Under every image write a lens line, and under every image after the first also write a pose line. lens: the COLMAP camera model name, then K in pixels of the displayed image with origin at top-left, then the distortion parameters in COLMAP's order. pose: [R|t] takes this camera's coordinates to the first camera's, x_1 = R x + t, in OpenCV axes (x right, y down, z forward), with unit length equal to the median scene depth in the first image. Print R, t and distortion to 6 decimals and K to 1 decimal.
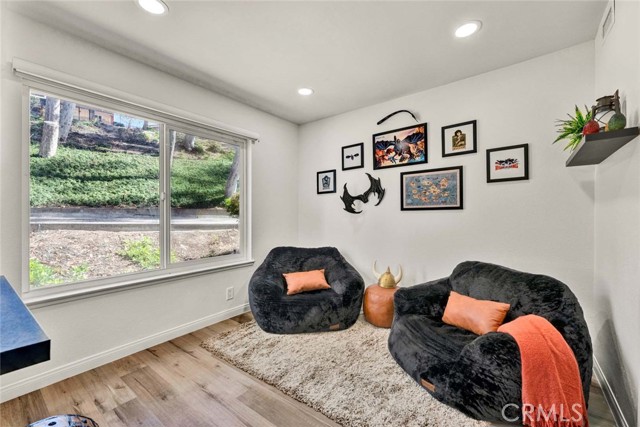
lens RADIAL K [[265.3, 0, 317.9], [0, 265.3, 215.1], [0, 0, 1]] dist [0.000893, 0.000128]
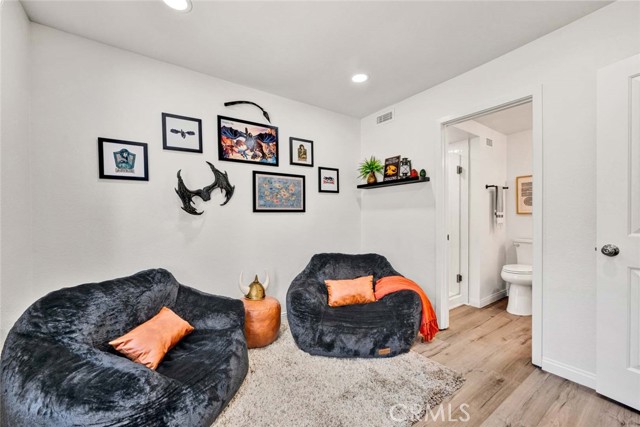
lens RADIAL K [[265.3, 0, 317.9], [0, 265.3, 215.1], [0, 0, 1]] dist [0.000893, 0.000128]
pose [[0.275387, 0.003437, 0.961327, -0.514682], [-0.002171, 0.999993, -0.002953, -0.004947], [-0.961331, -0.001274, 0.275392, 0.545934]]
